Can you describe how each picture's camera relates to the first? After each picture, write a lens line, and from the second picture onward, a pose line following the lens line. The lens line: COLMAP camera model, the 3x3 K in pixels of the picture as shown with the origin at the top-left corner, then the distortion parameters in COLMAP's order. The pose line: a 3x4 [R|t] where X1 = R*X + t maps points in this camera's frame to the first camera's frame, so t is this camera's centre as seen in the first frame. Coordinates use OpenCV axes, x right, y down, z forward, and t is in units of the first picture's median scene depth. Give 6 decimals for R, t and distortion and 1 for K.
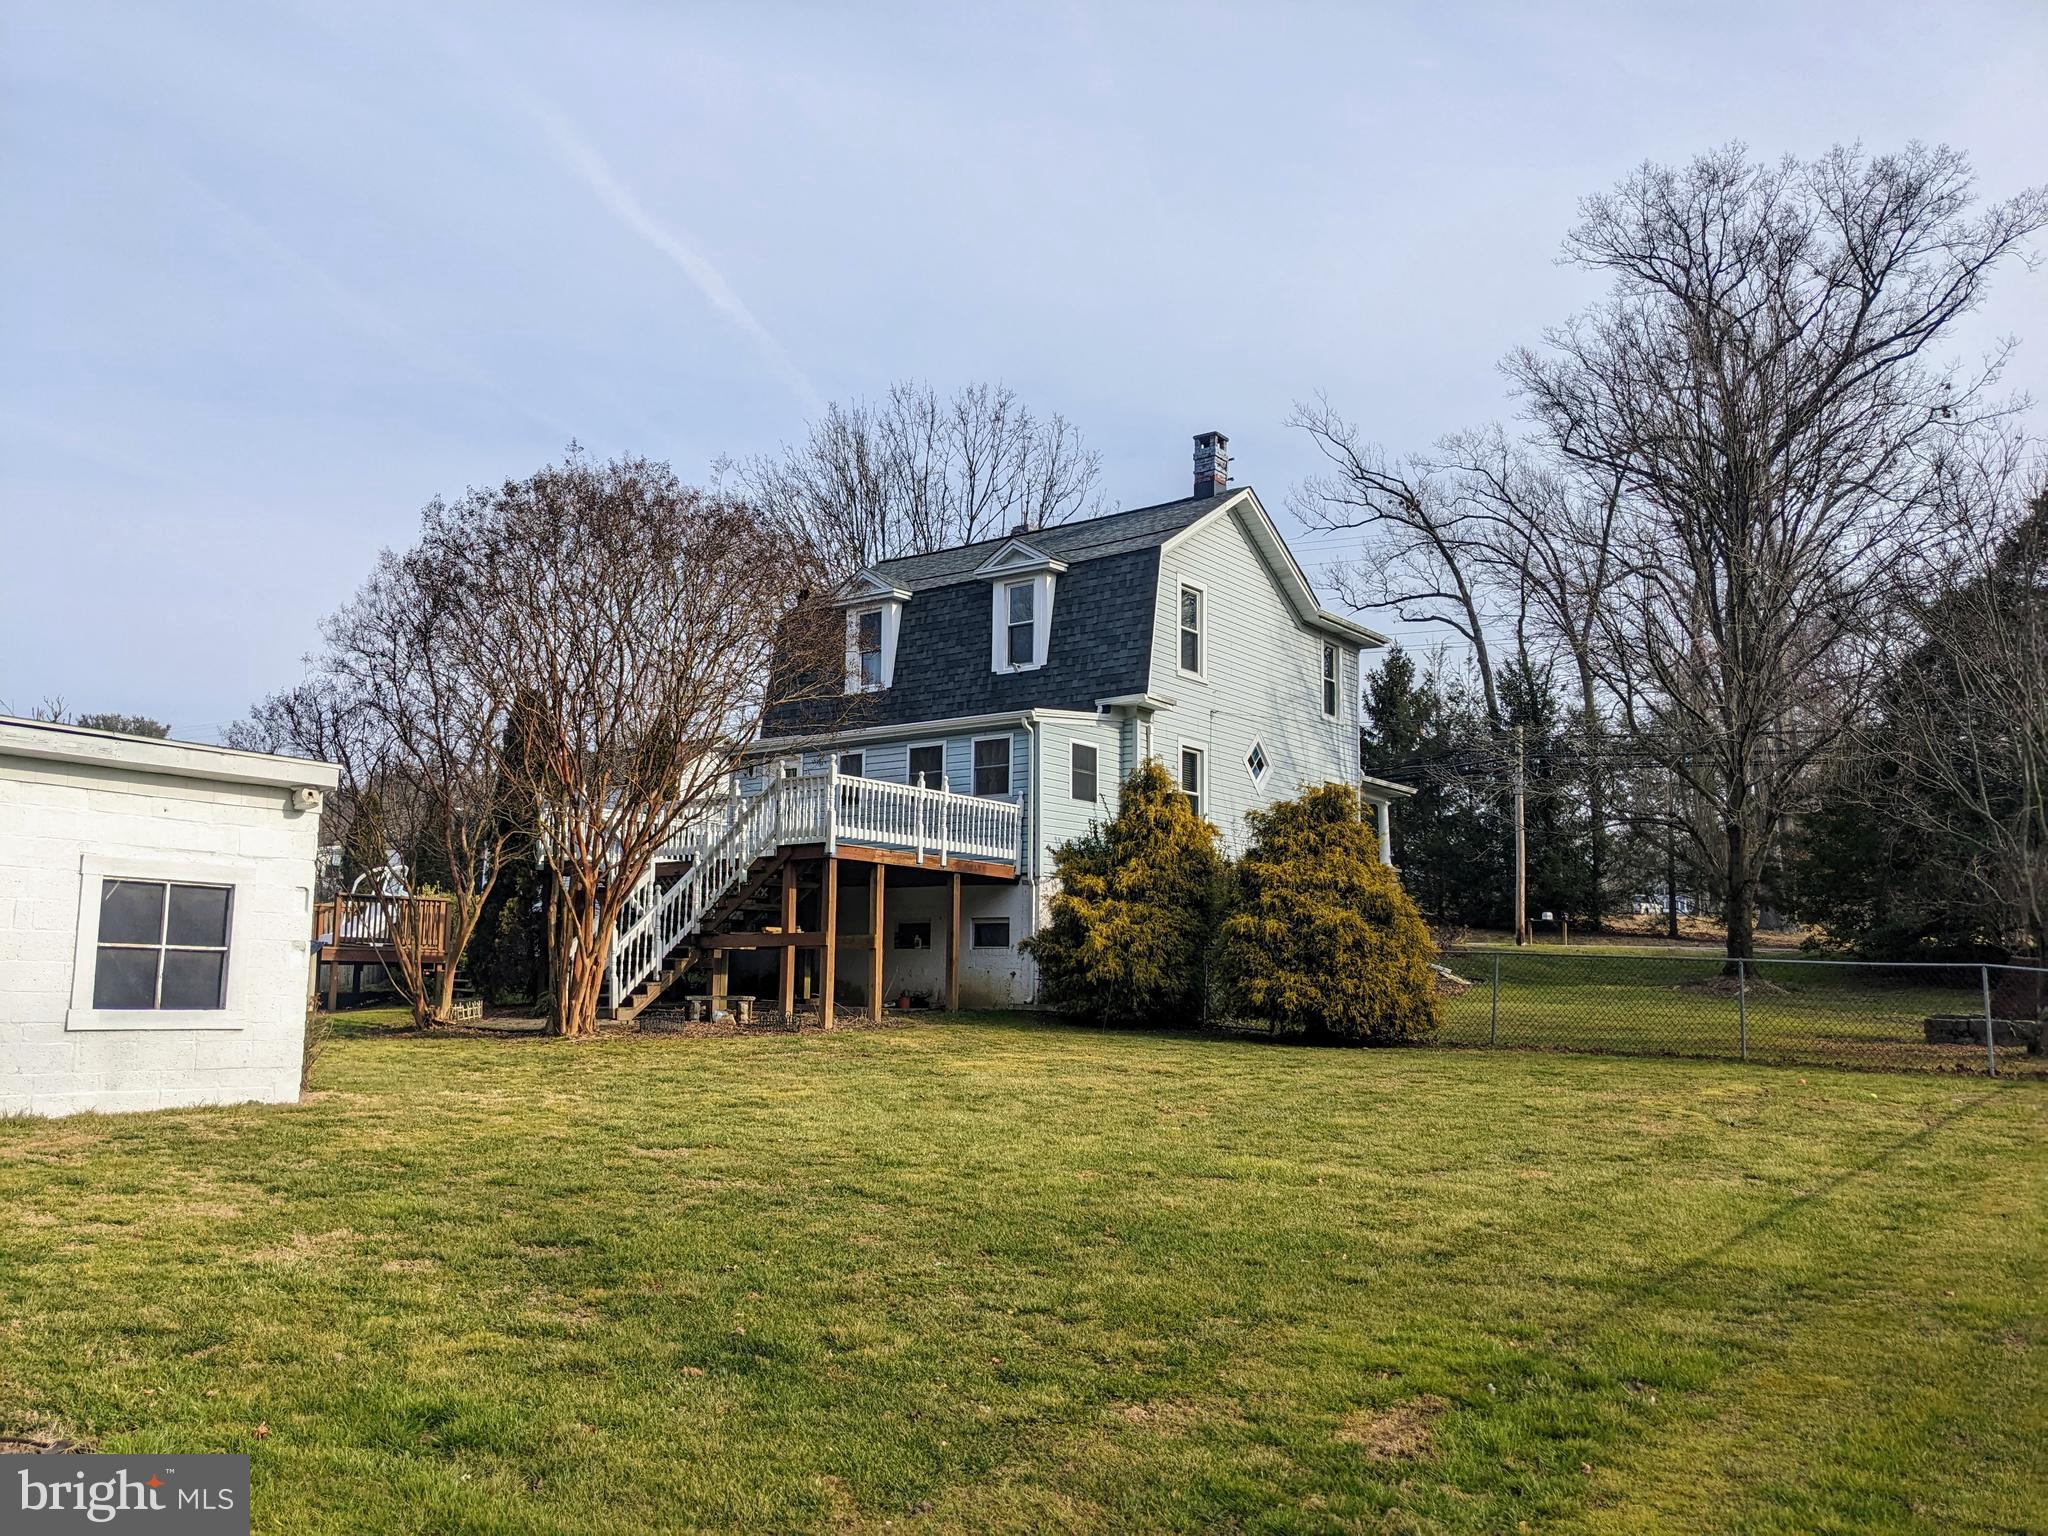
lens RADIAL K [[1605.8, 0, 1004.0], [0, 1605.8, 772.3], [0, 0, 1]] dist [0.068876, -0.097505]
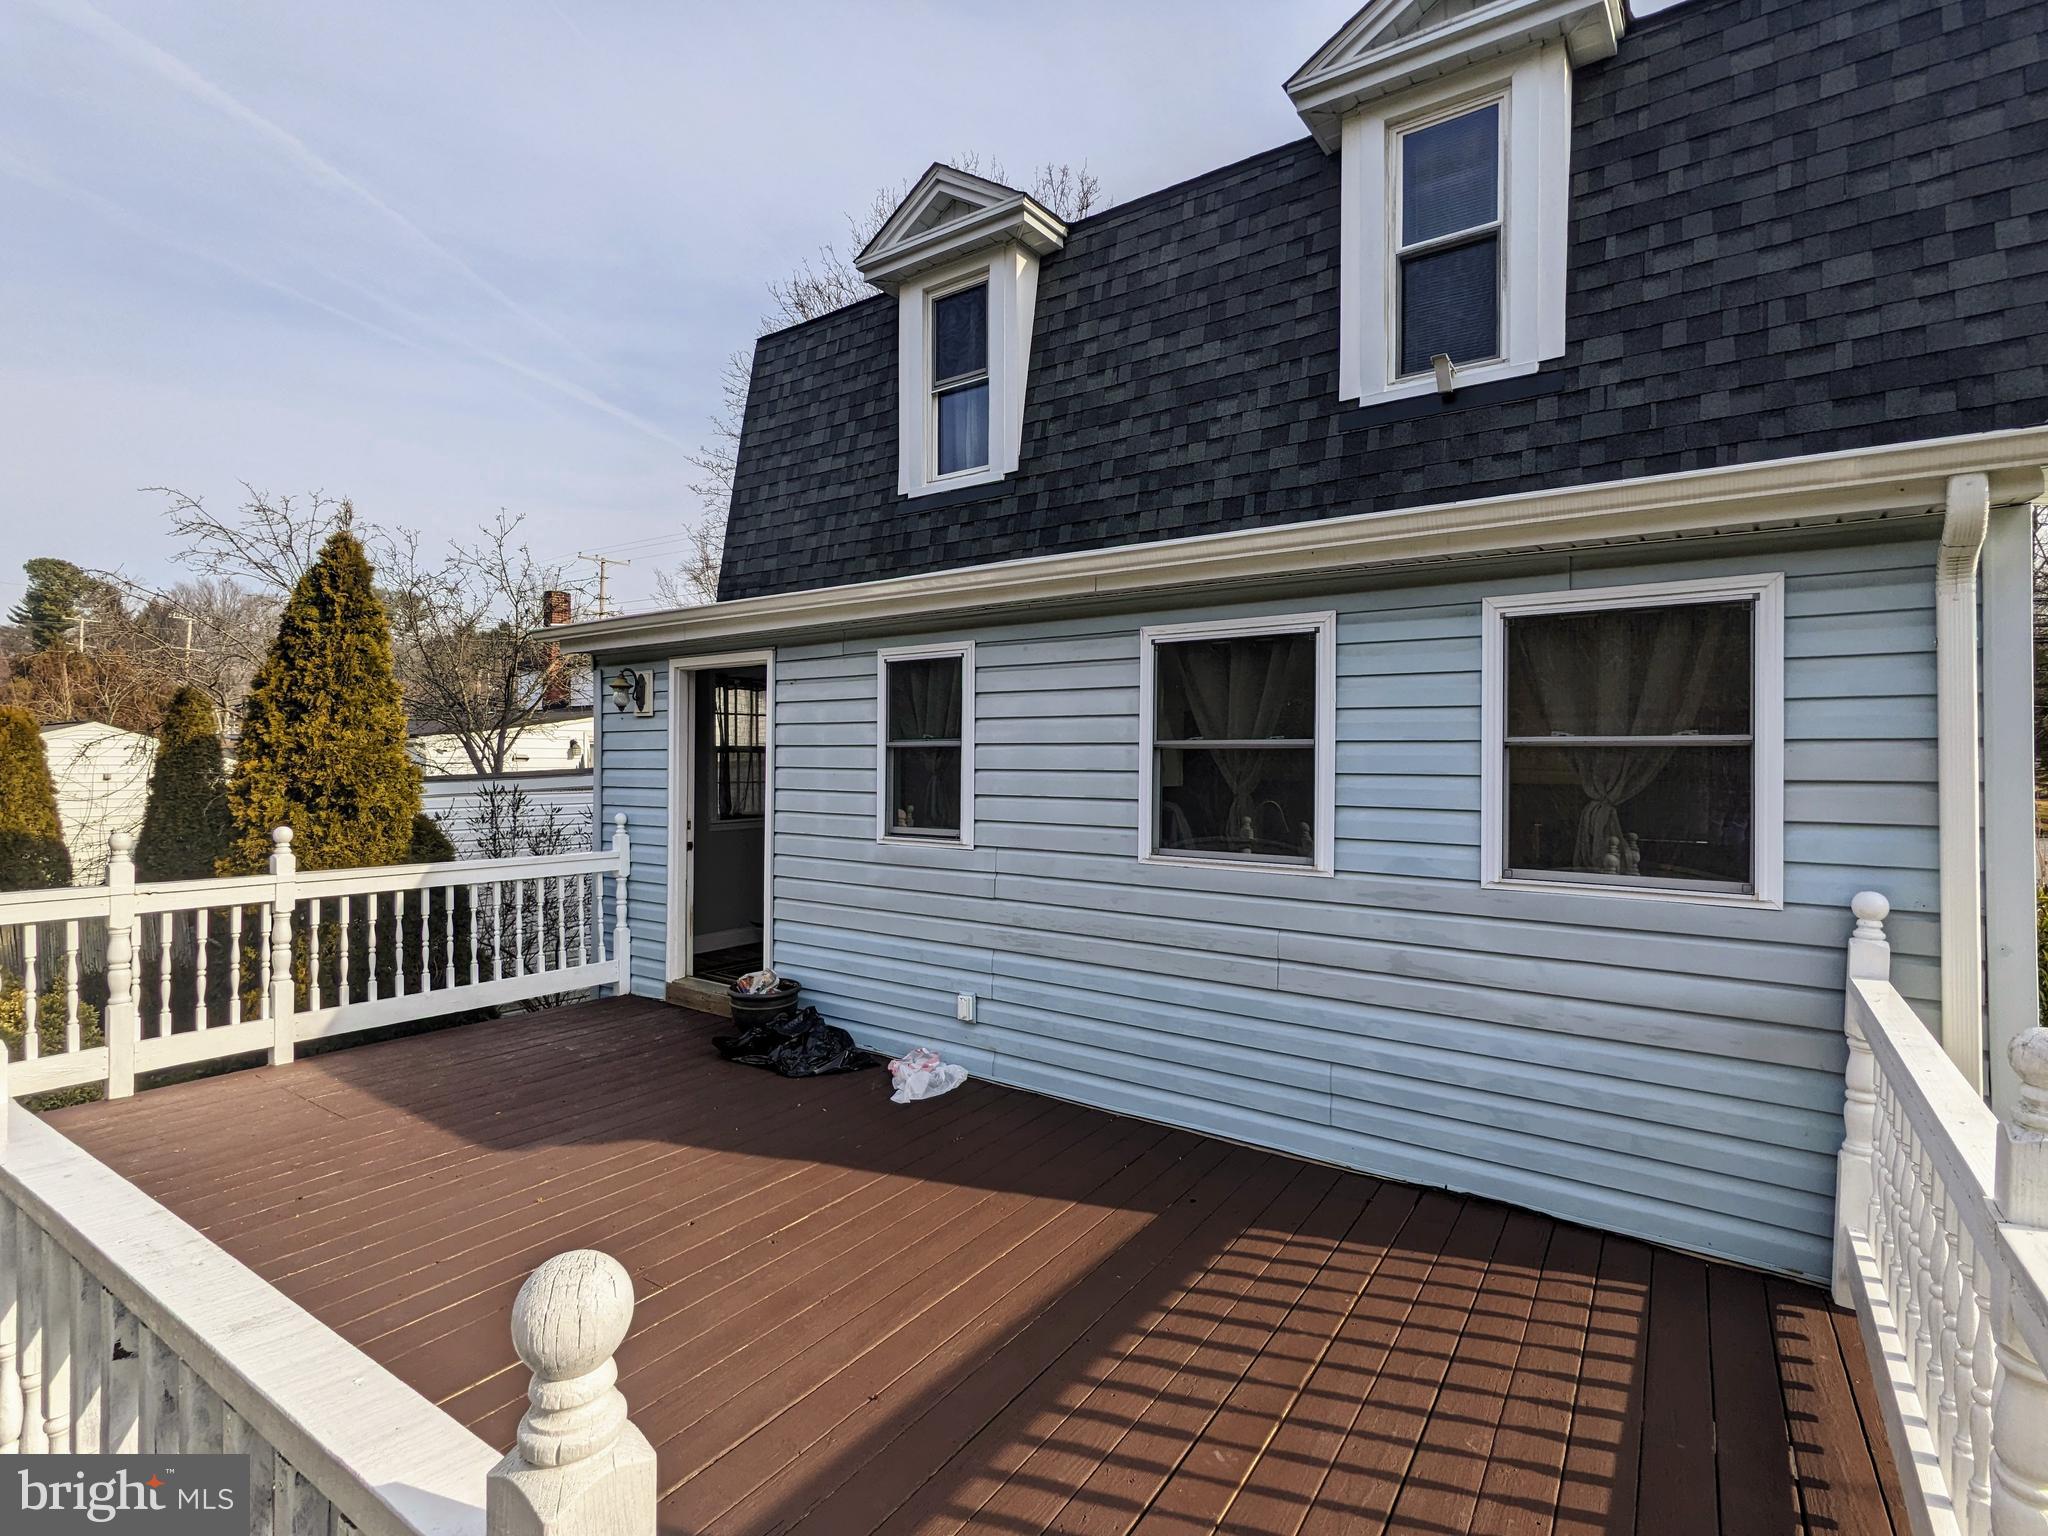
lens RADIAL K [[989.1, 0, 1024.1], [0, 989.1, 768.3], [0, 0, 1]] dist [-0.002492, 0.003448]
pose [[0.999704, -0.002584, 0.024196, -0.077581], [-0.000932, 0.989554, 0.144163, -0.016253], [-0.024316, -0.144143, 0.989258, 0.778357]]
